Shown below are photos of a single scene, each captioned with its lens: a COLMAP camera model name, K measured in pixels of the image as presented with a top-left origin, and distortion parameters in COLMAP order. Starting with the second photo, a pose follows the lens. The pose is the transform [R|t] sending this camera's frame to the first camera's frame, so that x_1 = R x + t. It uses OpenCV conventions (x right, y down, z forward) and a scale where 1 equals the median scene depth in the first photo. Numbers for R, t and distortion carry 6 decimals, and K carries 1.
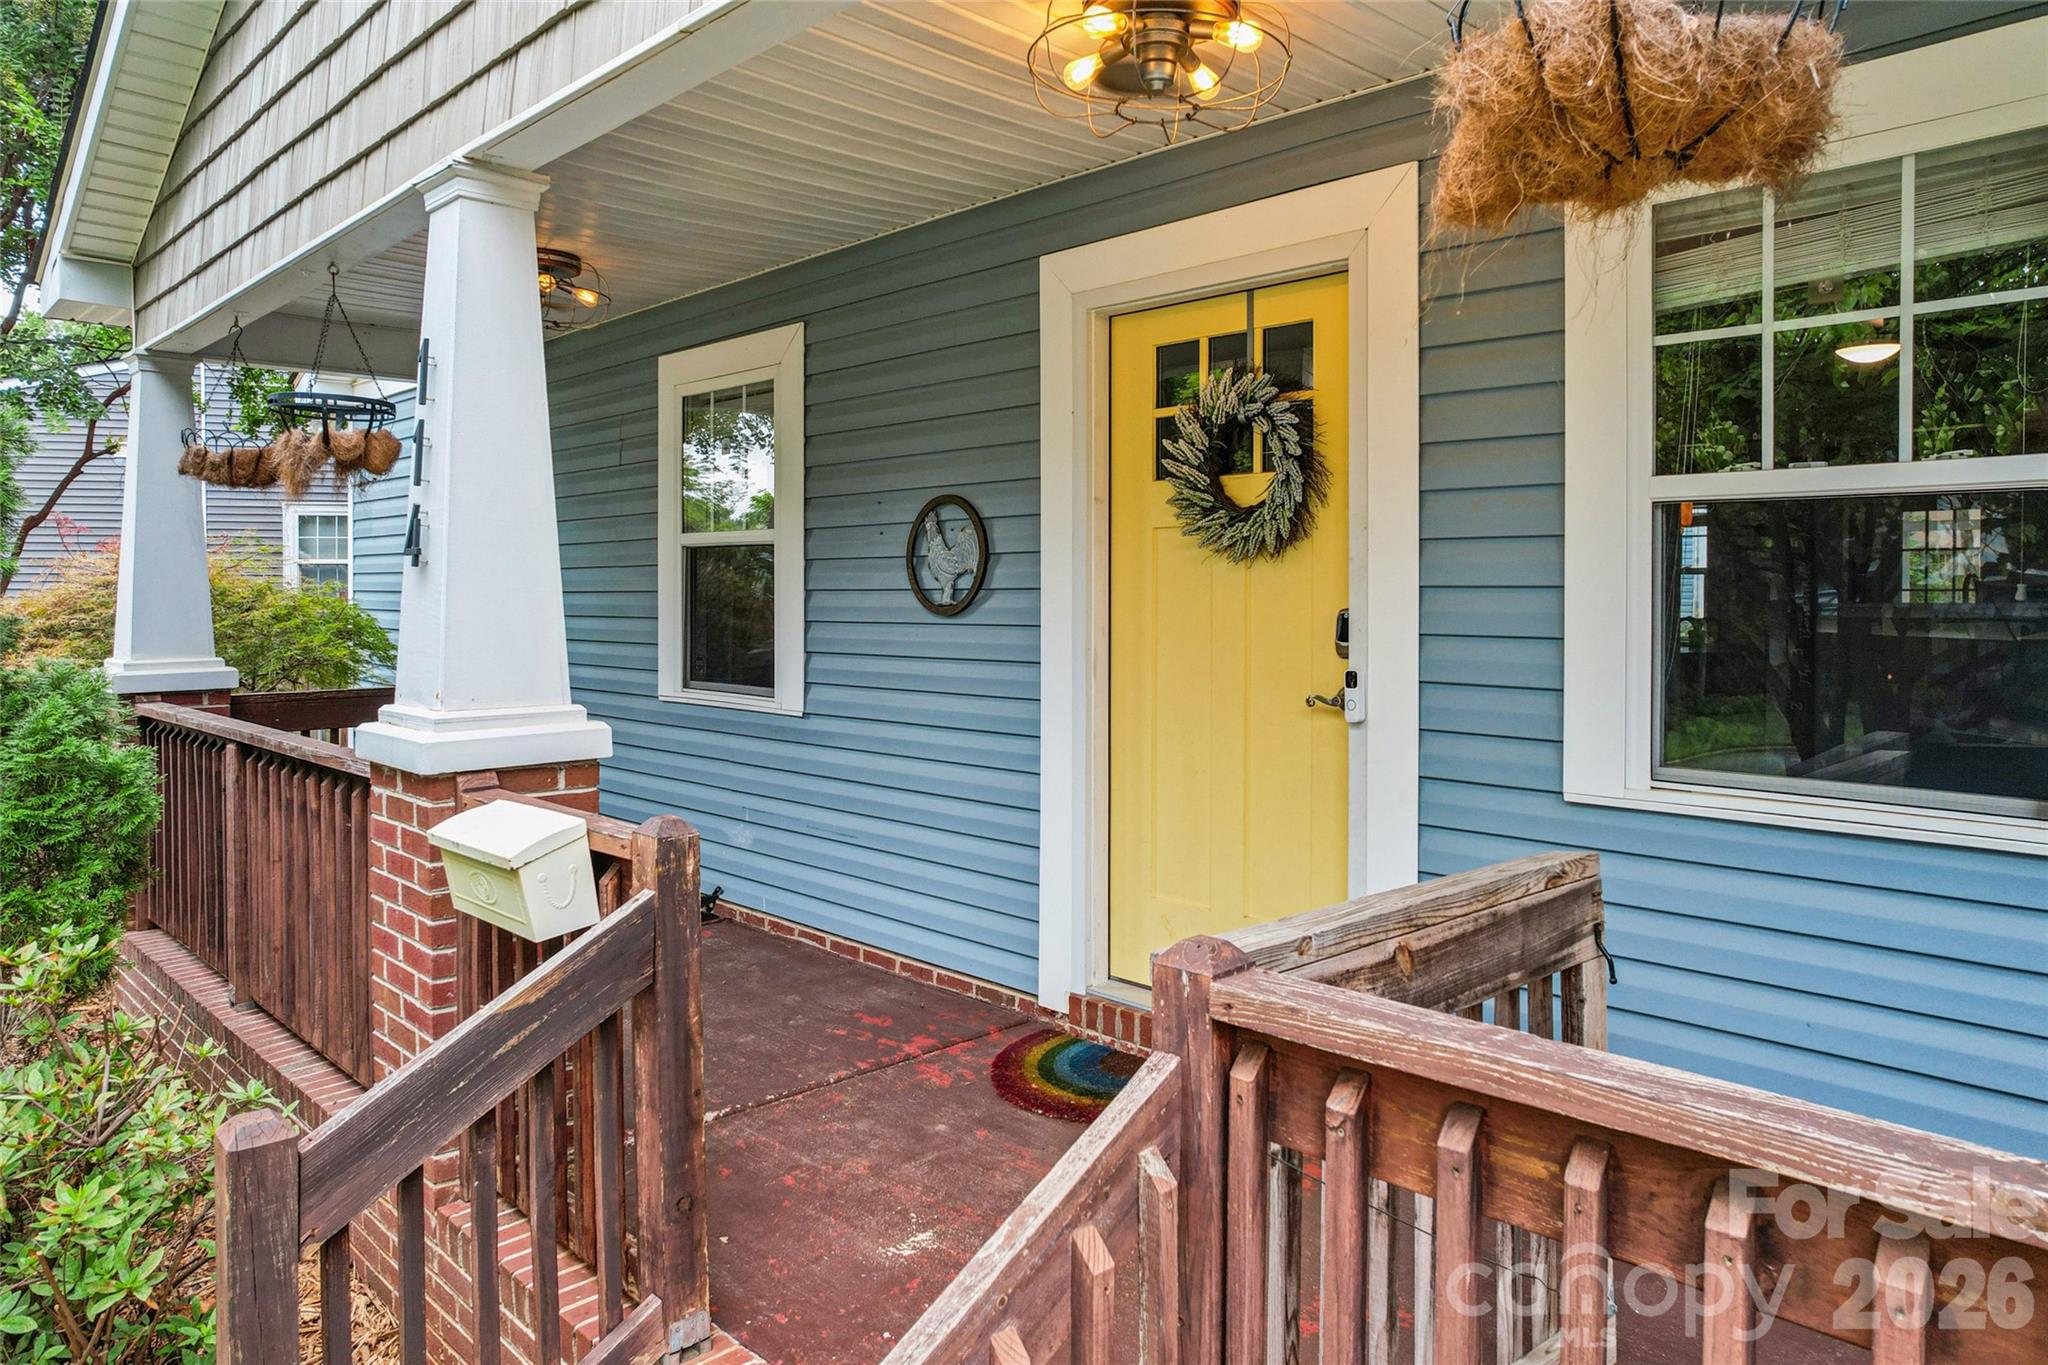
lens RADIAL K [[1333.4, 0, 1027.0], [0, 1333.4, 625.9], [0, 0, 1]] dist [-0.050147, -0.000383]
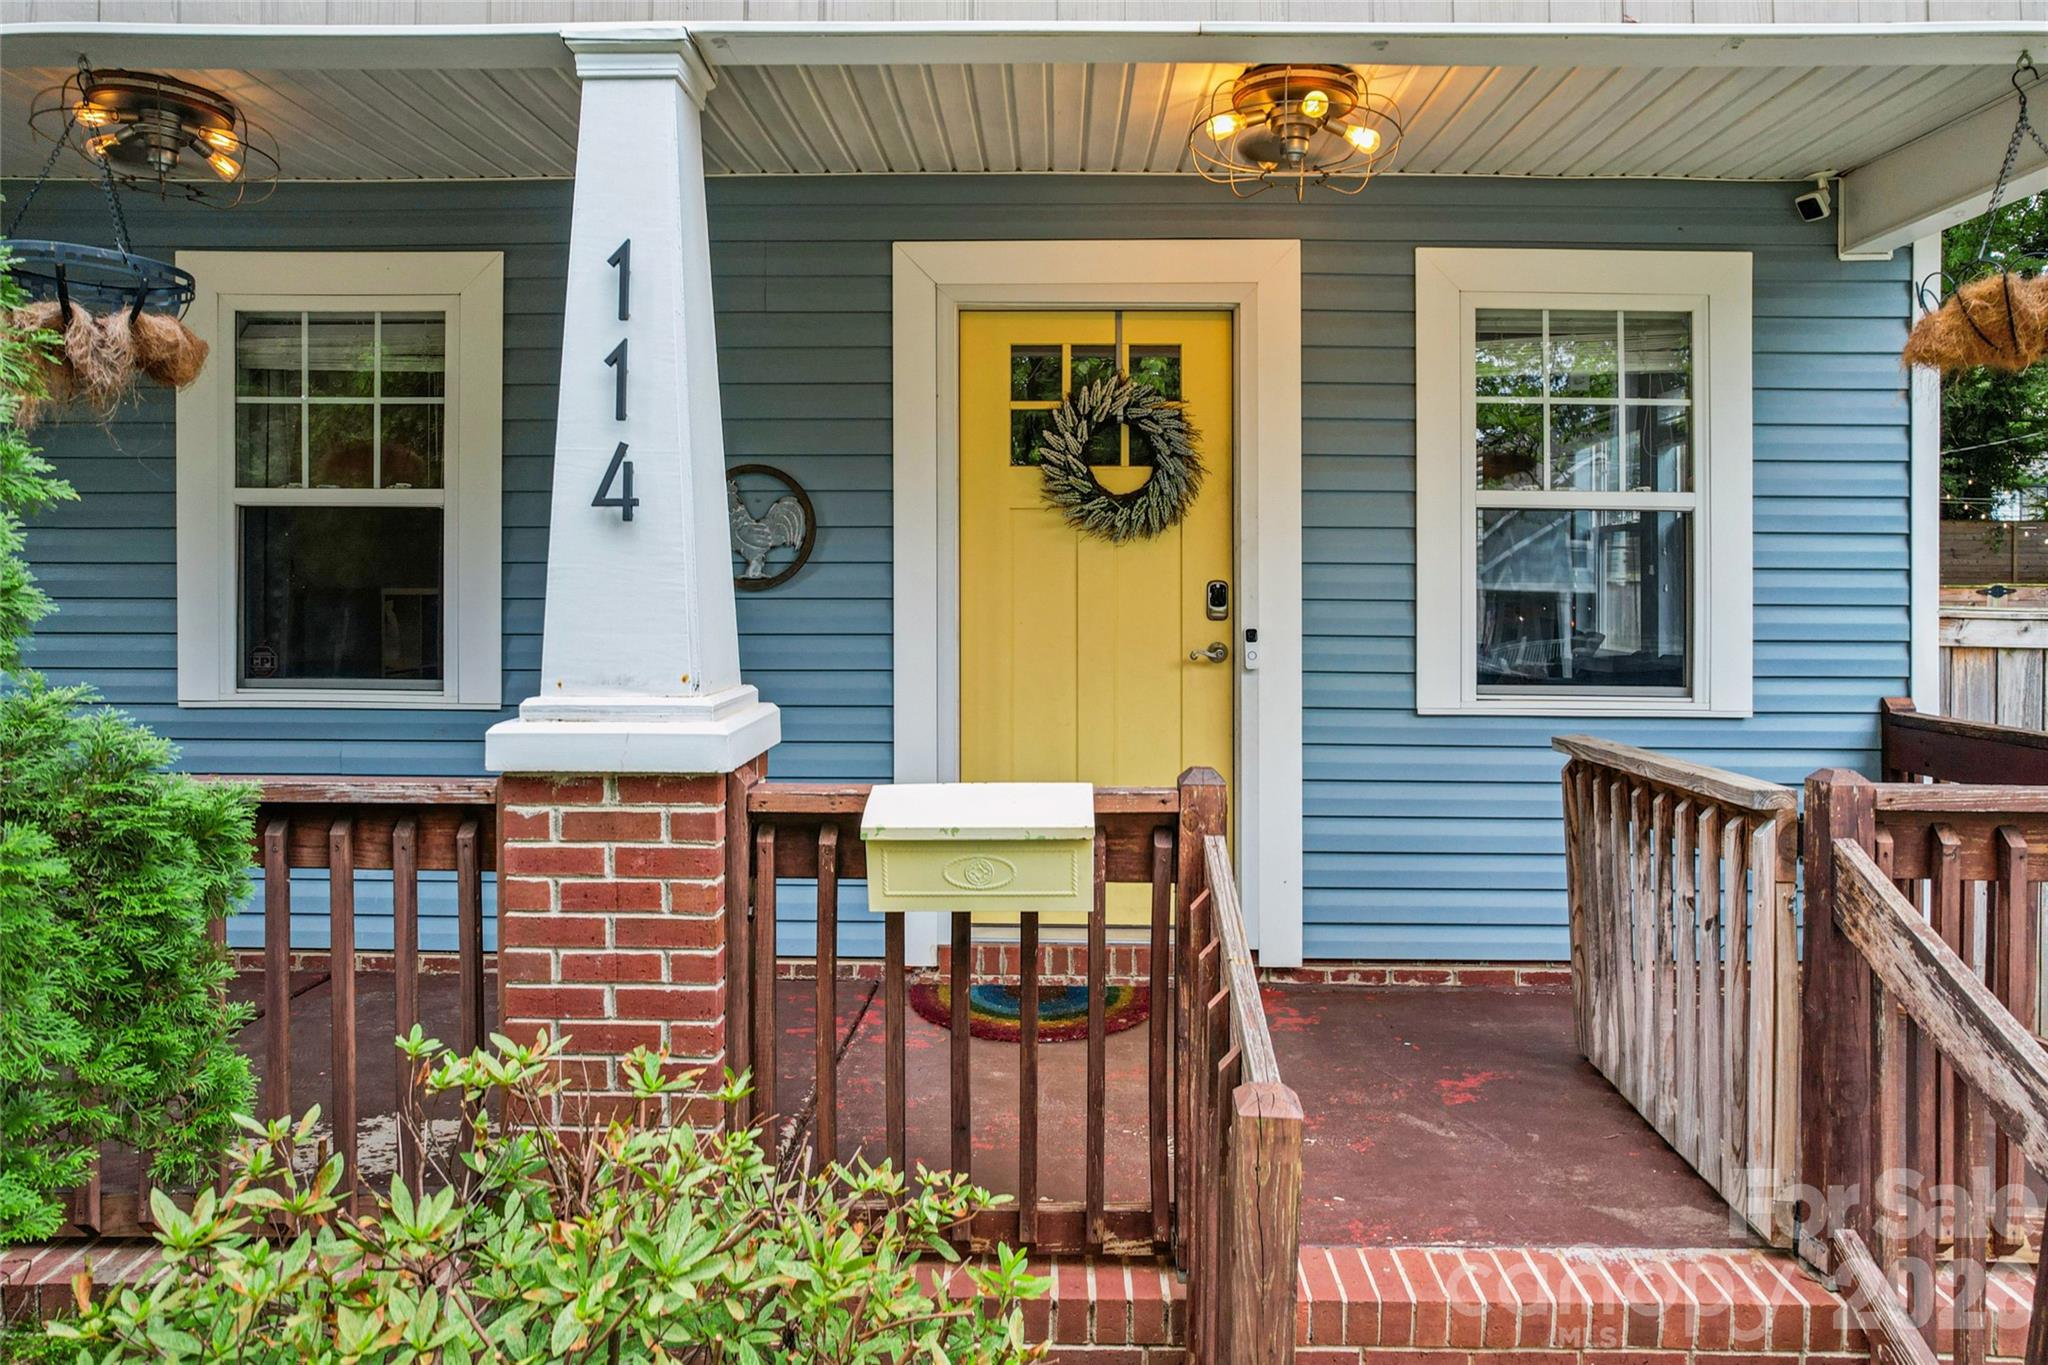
lens RADIAL K [[1325.7, 0, 1023.9], [0, 1325.7, 610.8], [0, 0, 1]] dist [-0.069387, -0.000067]
pose [[0.715745, -0.011221, 0.698271, -0.705011], [0.014498, 0.999894, 0.001207, 0.011052], [-0.698211, 0.009260, 0.715832, 0.216935]]
